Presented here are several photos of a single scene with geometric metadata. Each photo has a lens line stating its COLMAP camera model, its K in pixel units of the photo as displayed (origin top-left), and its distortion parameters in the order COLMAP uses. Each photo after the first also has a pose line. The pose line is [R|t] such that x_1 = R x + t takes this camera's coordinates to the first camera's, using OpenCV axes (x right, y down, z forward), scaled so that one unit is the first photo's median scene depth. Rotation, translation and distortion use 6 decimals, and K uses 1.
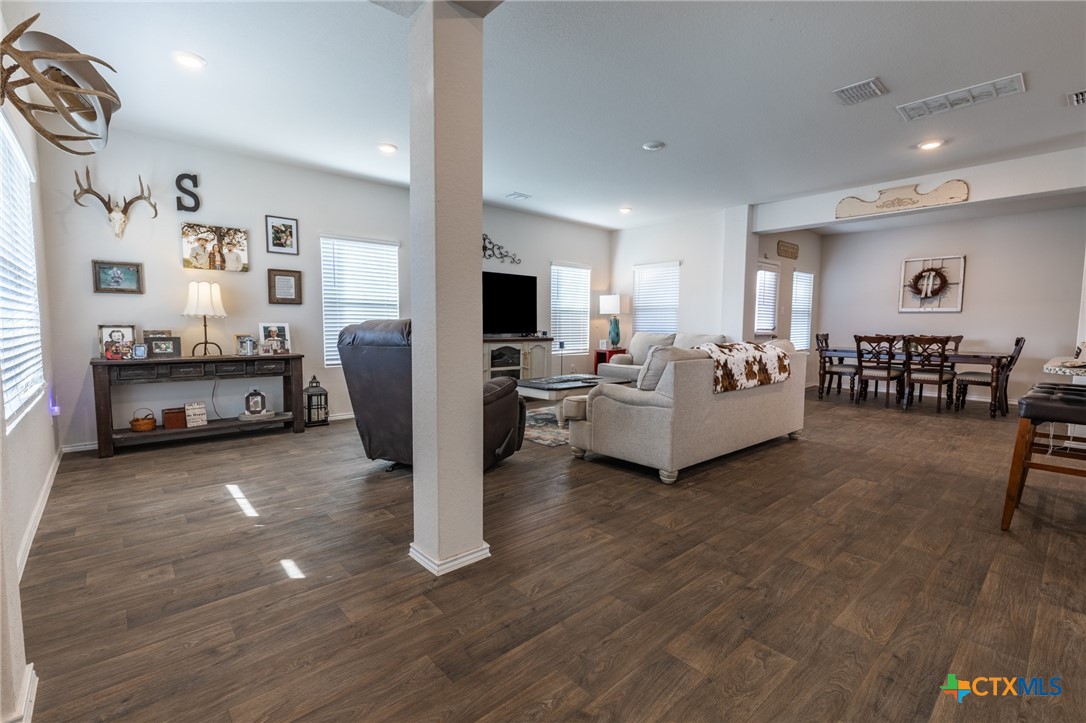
lens RADIAL K [[485.4, 0, 544.2], [0, 485.4, 361.7], [0, 0, 1]] dist [0.004477, -0.001000]
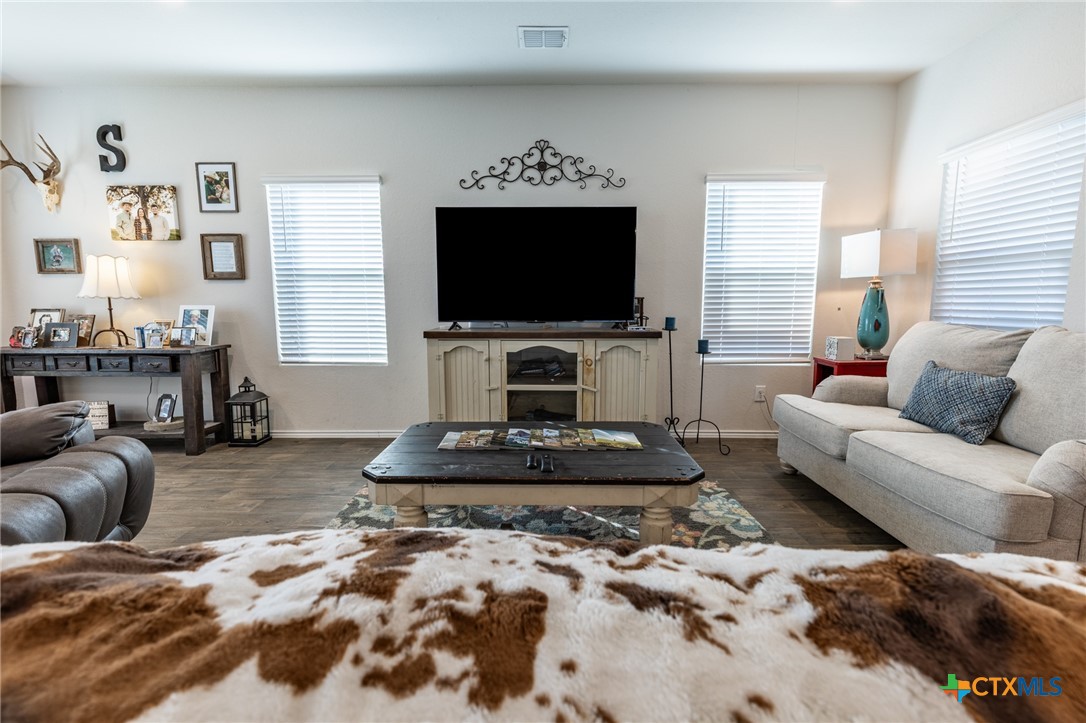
lens RADIAL K [[485.4, 0, 547.5], [0, 485.4, 364.2], [0, 0, 1]] dist [0.004477, -0.001000]
pose [[0.739864, 0.078554, -0.668155, 0.312807], [-0.043381, 0.996663, 0.069140, -0.053809], [0.671357, -0.022169, 0.740803, 0.676895]]
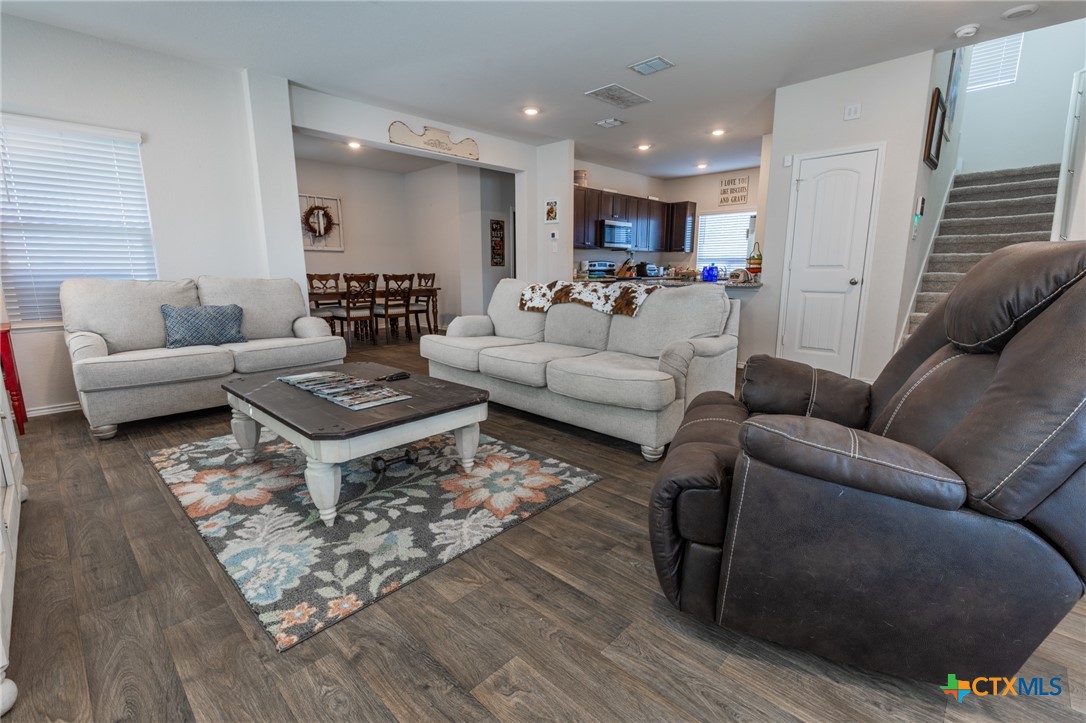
lens RADIAL K [[485.4, 0, 545.9], [0, 485.4, 364.9], [0, 0, 1]] dist [0.004477, -0.001000]
pose [[-0.074723, -0.202189, 0.976492, -0.378248], [0.074728, 0.975341, 0.207669, -0.058752], [-0.994400, 0.088489, -0.057771, 0.806810]]
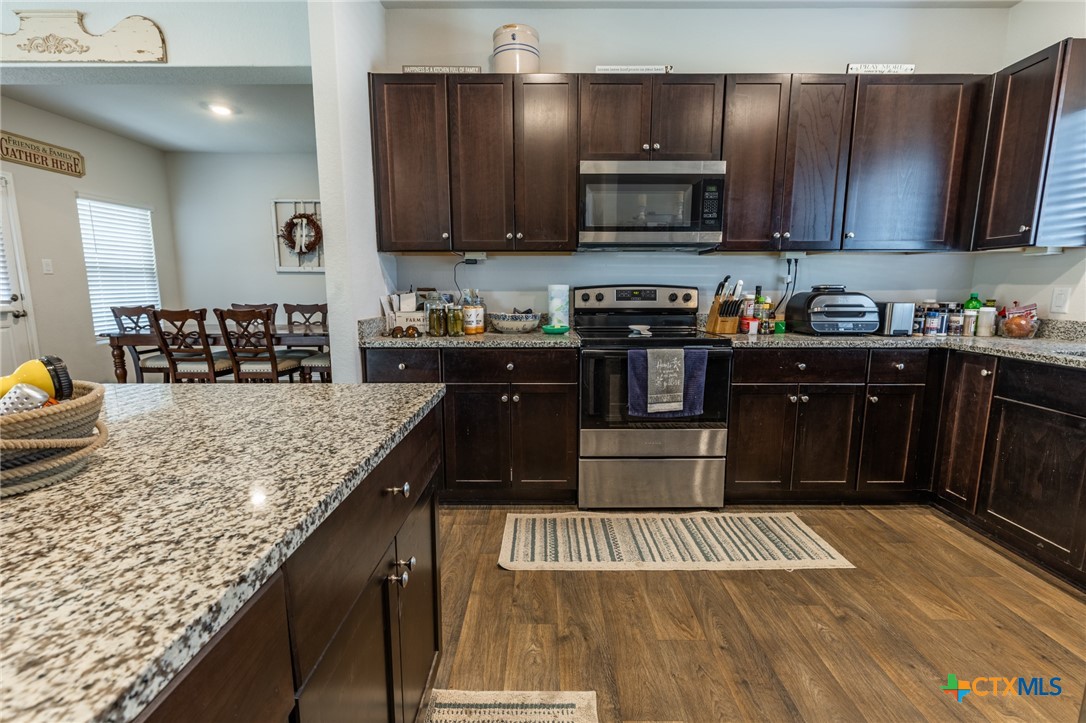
lens RADIAL K [[485.4, 0, 545.0], [0, 485.4, 358.5], [0, 0, 1]] dist [0.004477, -0.001000]
pose [[0.671181, -0.115268, 0.732276, 0.612159], [0.060152, 0.993048, 0.101183, -0.029274], [-0.738849, -0.023864, 0.673449, 0.272082]]
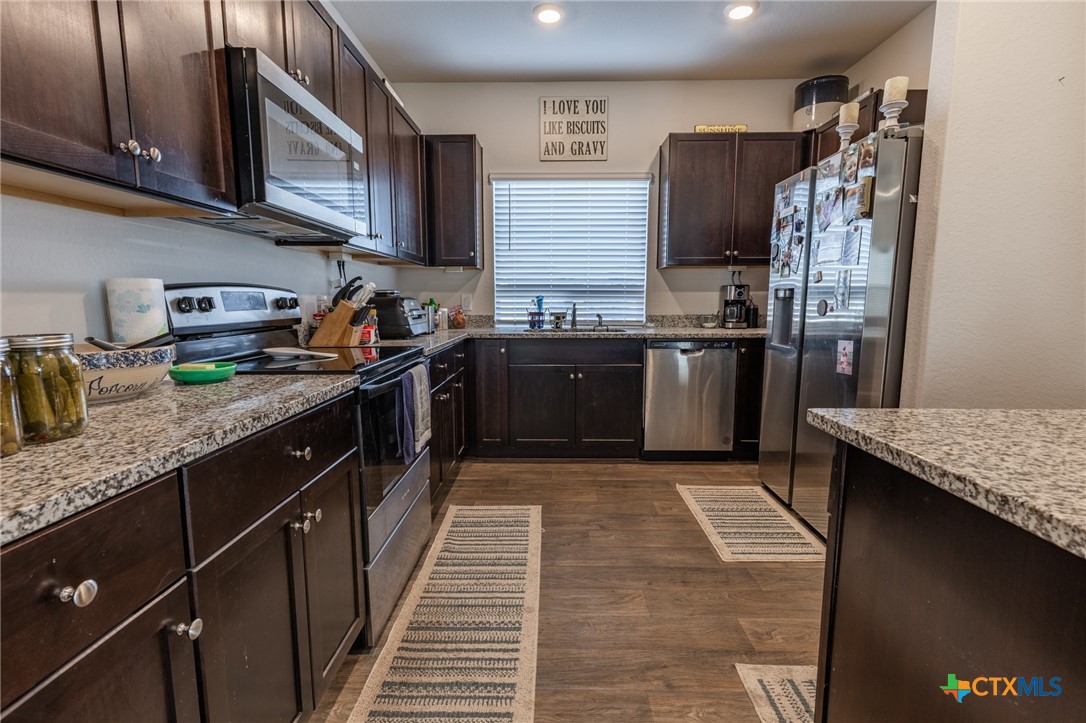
lens RADIAL K [[485.4, 0, 542.2], [0, 485.4, 366.7], [0, 0, 1]] dist [0.004477, -0.001000]
pose [[-0.726736, -0.104391, 0.678938, 0.699994], [0.041435, 0.979923, 0.195022, -0.048486], [-0.685666, 0.169862, -0.707820, 0.631657]]
